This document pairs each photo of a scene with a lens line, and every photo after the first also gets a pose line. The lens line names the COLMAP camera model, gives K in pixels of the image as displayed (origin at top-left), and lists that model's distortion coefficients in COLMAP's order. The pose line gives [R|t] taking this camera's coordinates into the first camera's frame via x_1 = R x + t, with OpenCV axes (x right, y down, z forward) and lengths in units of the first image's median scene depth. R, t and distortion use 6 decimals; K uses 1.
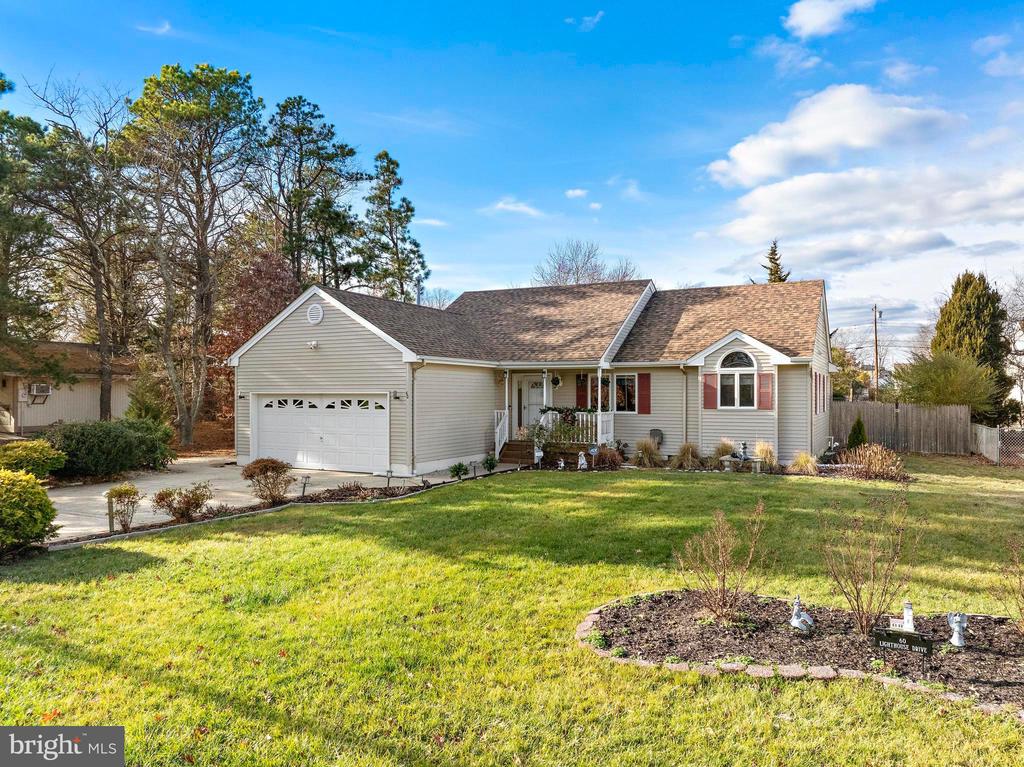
lens RADIAL K [[731.6, 0, 512.3], [0, 731.6, 393.7], [0, 0, 1]] dist [-0.043987, -0.003538]
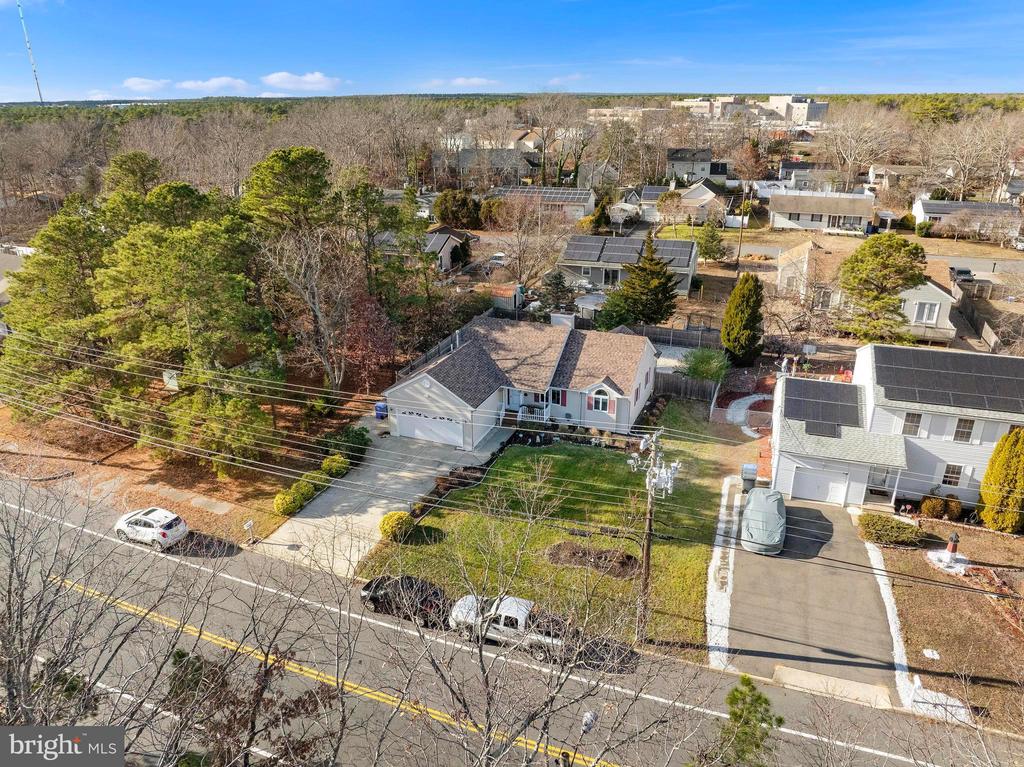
lens RADIAL K [[730.1, 0, 512.0], [0, 730.1, 383.5], [0, 0, 1]] dist [-0.047191, 0.001975]
pose [[0.996228, -0.039304, 0.077367, -0.159434], [0.007285, 0.926280, 0.376765, -0.909901], [-0.086472, -0.374780, 0.923072, -1.103264]]
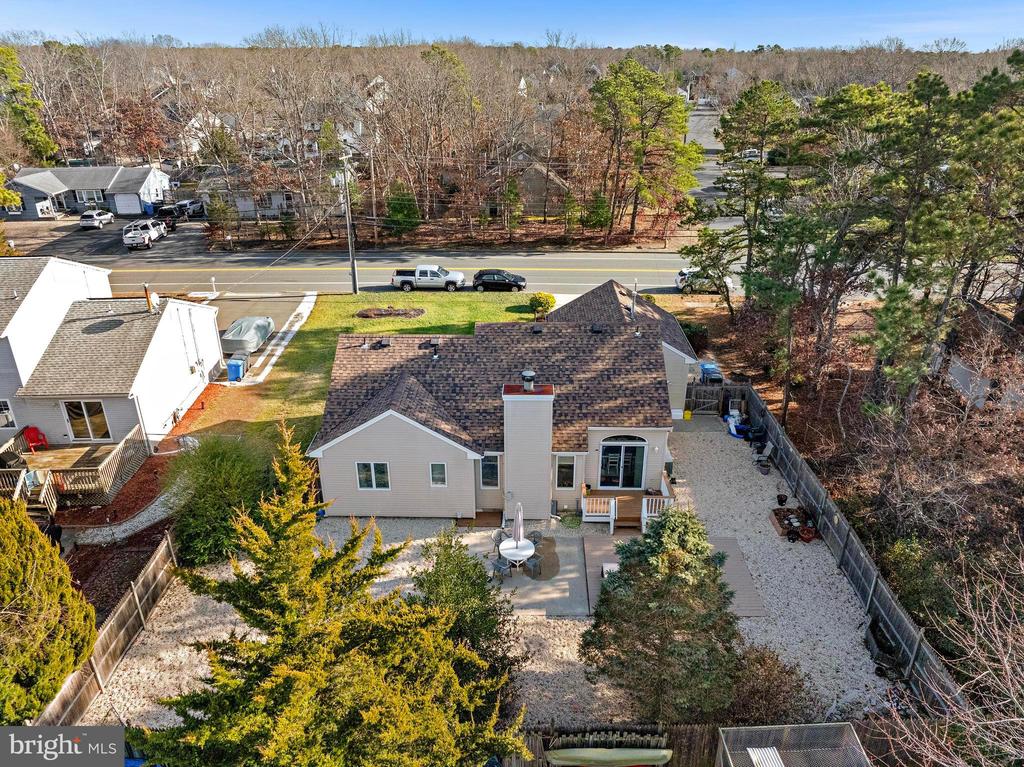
lens RADIAL K [[730.1, 0, 512.0], [0, 730.1, 383.5], [0, 0, 1]] dist [-0.047191, 0.001975]
pose [[-0.904872, 0.184227, -0.383754, 0.671854], [0.004658, 0.905731, 0.423827, -0.684946], [0.425658, 0.381722, -0.820429, 2.225749]]
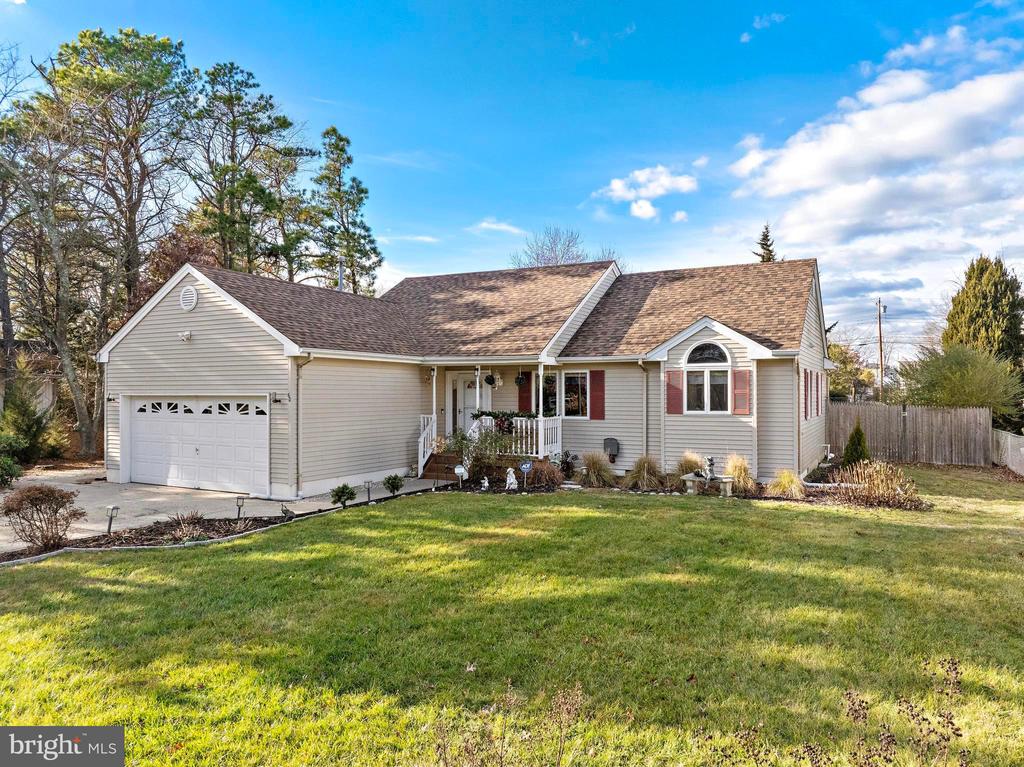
lens RADIAL K [[730.1, 0, 512.0], [0, 730.1, 383.5], [0, 0, 1]] dist [-0.047191, 0.001975]
pose [[0.999975, -0.000946, -0.007006, 0.089132], [0.000858, 0.999920, -0.012591, -0.002763], [0.007017, 0.012585, 0.999896, 0.173290]]
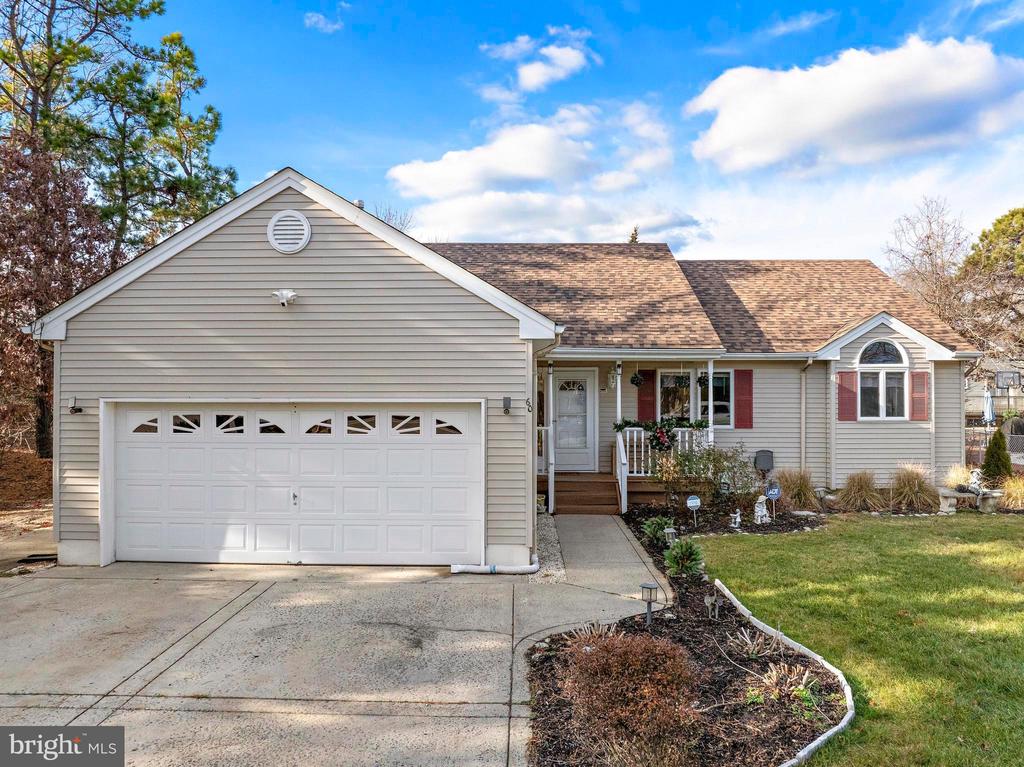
lens RADIAL K [[730.1, 0, 512.0], [0, 730.1, 383.5], [0, 0, 1]] dist [-0.047191, 0.001975]
pose [[0.897984, 0.006351, 0.439983, -0.313927], [0.000315, 0.999886, -0.015077, -0.004572], [-0.440029, 0.013678, 0.897879, 0.472280]]
